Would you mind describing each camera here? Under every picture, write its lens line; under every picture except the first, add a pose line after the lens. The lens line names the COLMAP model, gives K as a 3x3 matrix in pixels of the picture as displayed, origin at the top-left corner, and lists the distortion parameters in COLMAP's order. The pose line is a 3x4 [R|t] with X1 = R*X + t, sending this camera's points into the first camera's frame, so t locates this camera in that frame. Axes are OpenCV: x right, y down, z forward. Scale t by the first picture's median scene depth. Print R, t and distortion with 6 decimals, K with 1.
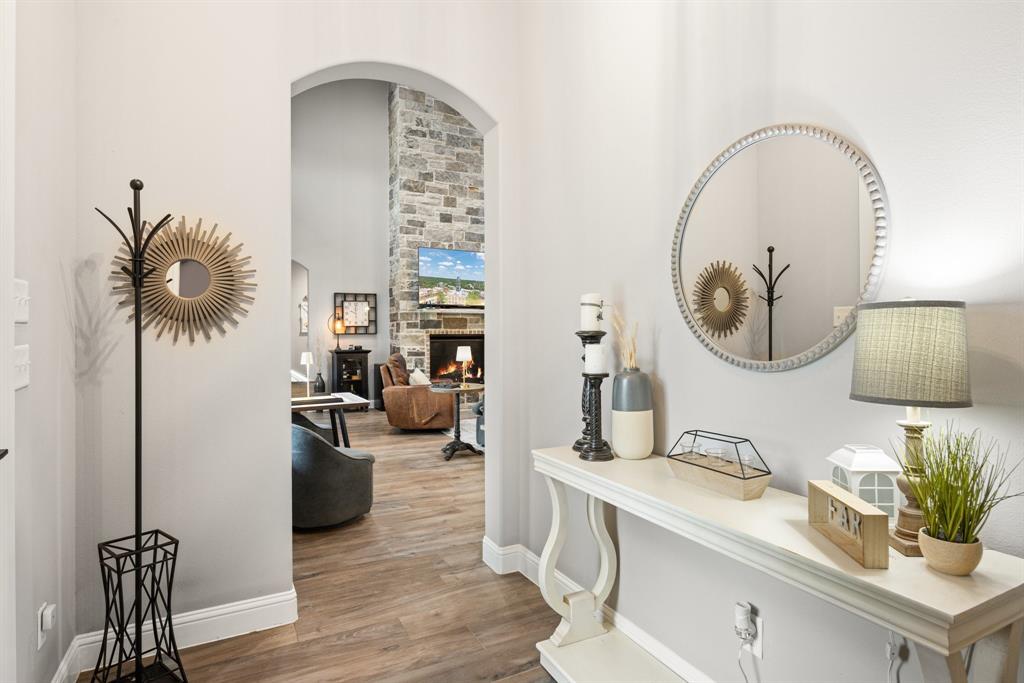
lens RADIAL K [[513.1, 0, 502.1], [0, 513.1, 340.0], [0, 0, 1]] dist [-0.017343, 0.002258]
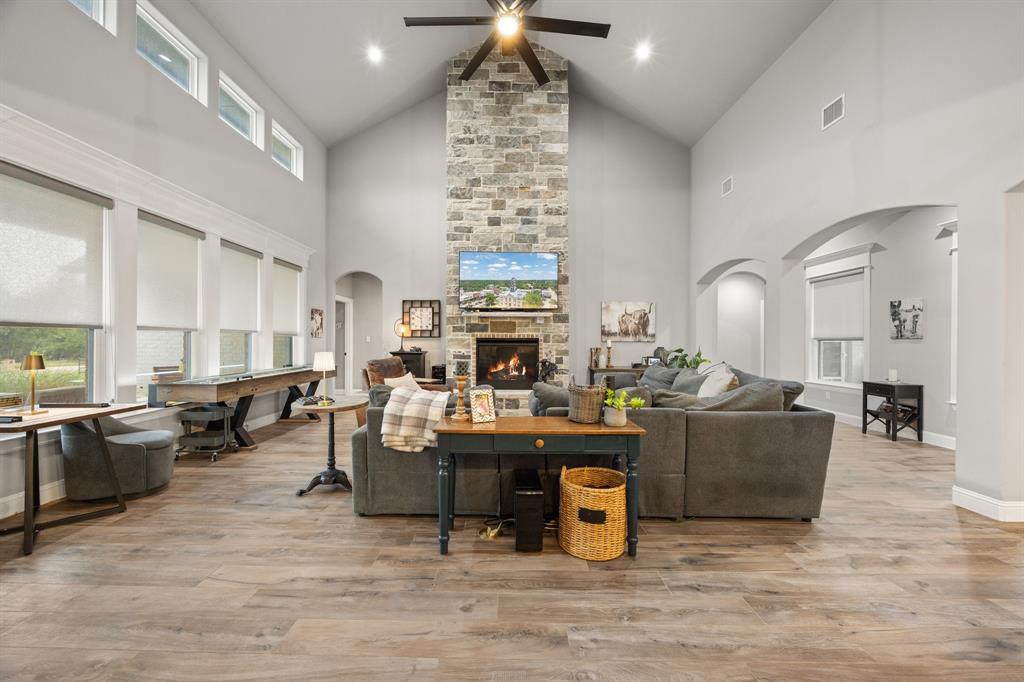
lens RADIAL K [[392.6, 0, 503.8], [0, 392.6, 342.1], [0, 0, 1]] dist [-0.003844, 0.000193]
pose [[0.887440, 0.011846, -0.460771, 0.266597], [-0.012521, 0.999920, 0.001591, -0.004502], [0.460753, 0.004358, 0.887518, 0.337444]]
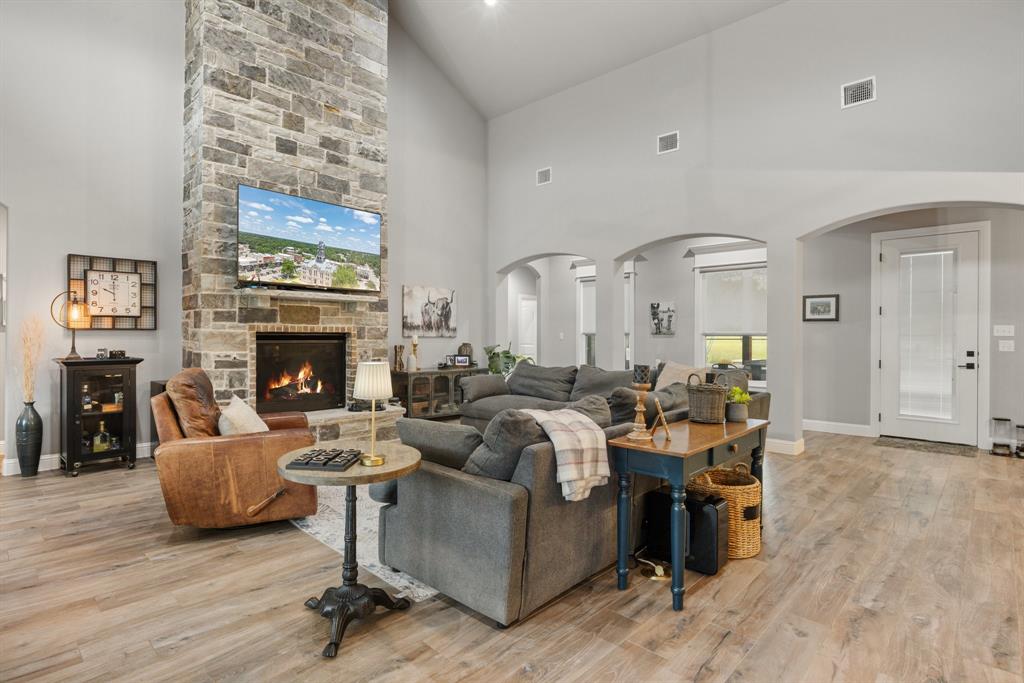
lens RADIAL K [[513.1, 0, 506.3], [0, 513.1, 337.3], [0, 0, 1]] dist [-0.017343, 0.002258]
pose [[0.943435, 0.008441, 0.331450, -0.062092], [-0.007347, 0.999963, -0.004554, -0.003800], [-0.331476, 0.001861, 0.943462, 0.328513]]
